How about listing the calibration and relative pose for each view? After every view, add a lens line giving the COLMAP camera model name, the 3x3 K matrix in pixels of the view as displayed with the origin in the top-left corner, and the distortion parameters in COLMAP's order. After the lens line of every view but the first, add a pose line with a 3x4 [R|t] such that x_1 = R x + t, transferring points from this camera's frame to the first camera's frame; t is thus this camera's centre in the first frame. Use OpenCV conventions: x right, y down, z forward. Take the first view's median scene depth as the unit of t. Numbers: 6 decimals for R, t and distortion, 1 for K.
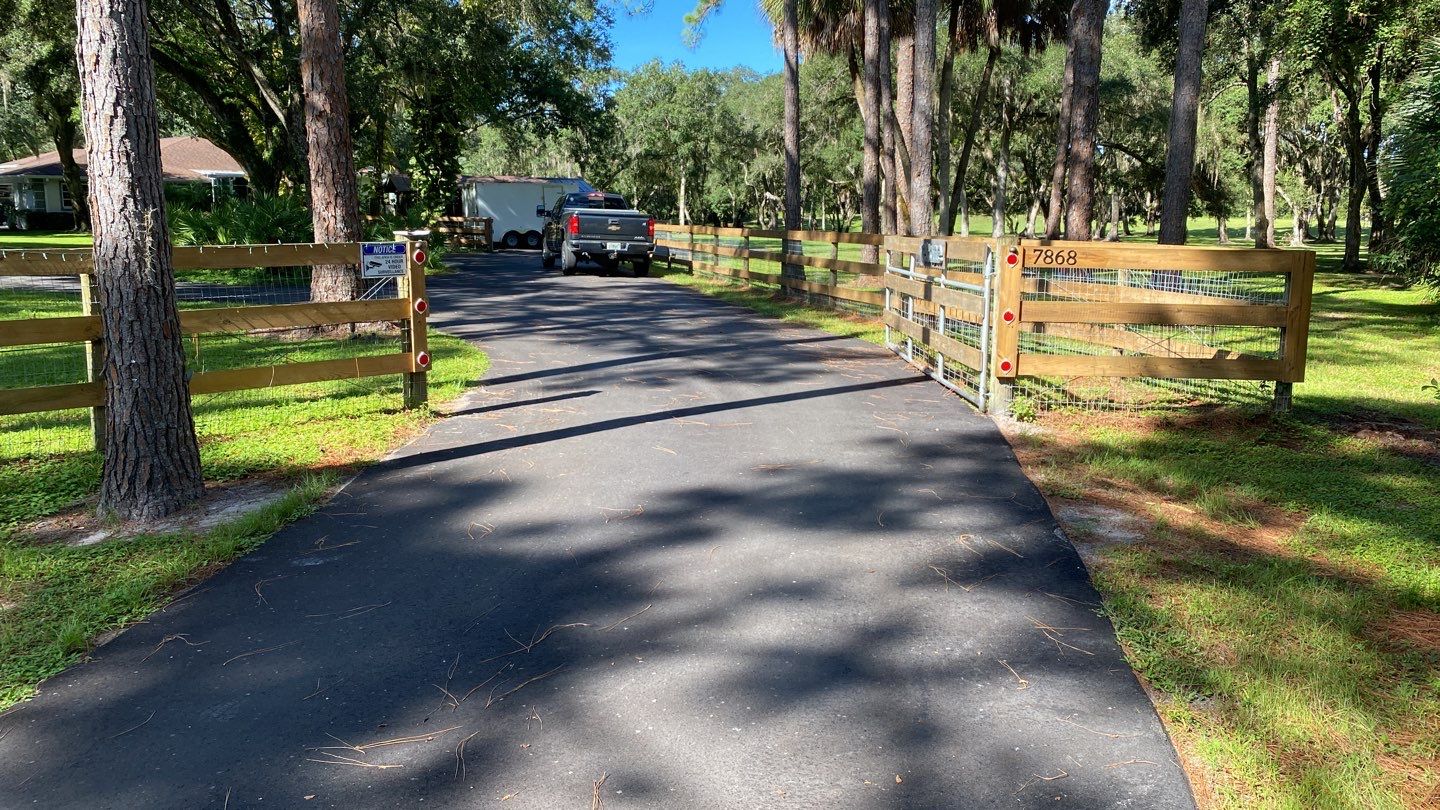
lens RADIAL K [[1108.9, 0, 719.8], [0, 1108.9, 408.8], [0, 0, 1]] dist [0.026405, -0.028963]
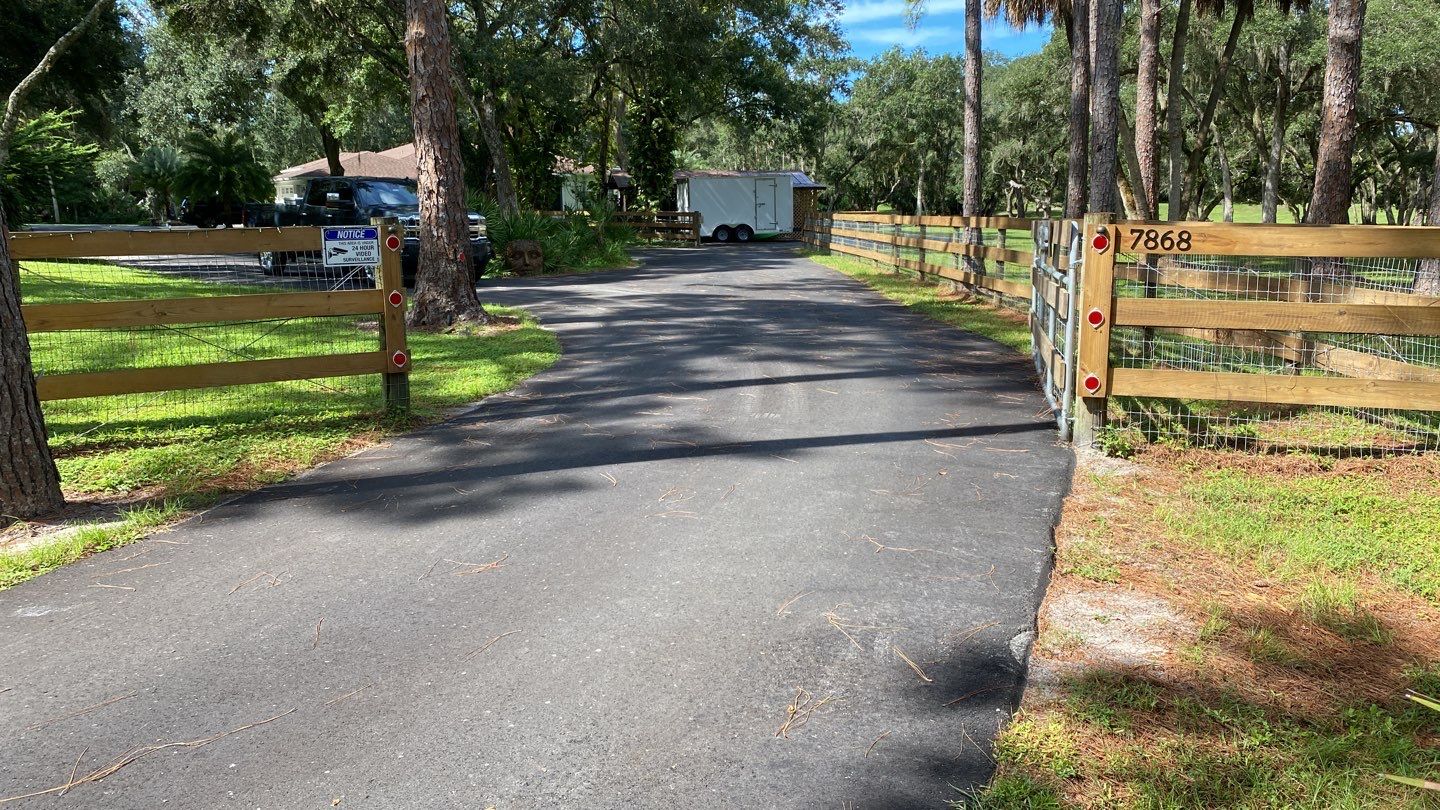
lens RADIAL K [[1131.5, 0, 703.5], [0, 1131.5, 384.6], [0, 0, 1]] dist [0.011786, -0.003606]
pose [[0.973338, 0.025052, -0.228005, 0.103439], [-0.029384, 0.999446, -0.015622, -0.010381], [0.227487, 0.021905, 0.973535, 0.108727]]
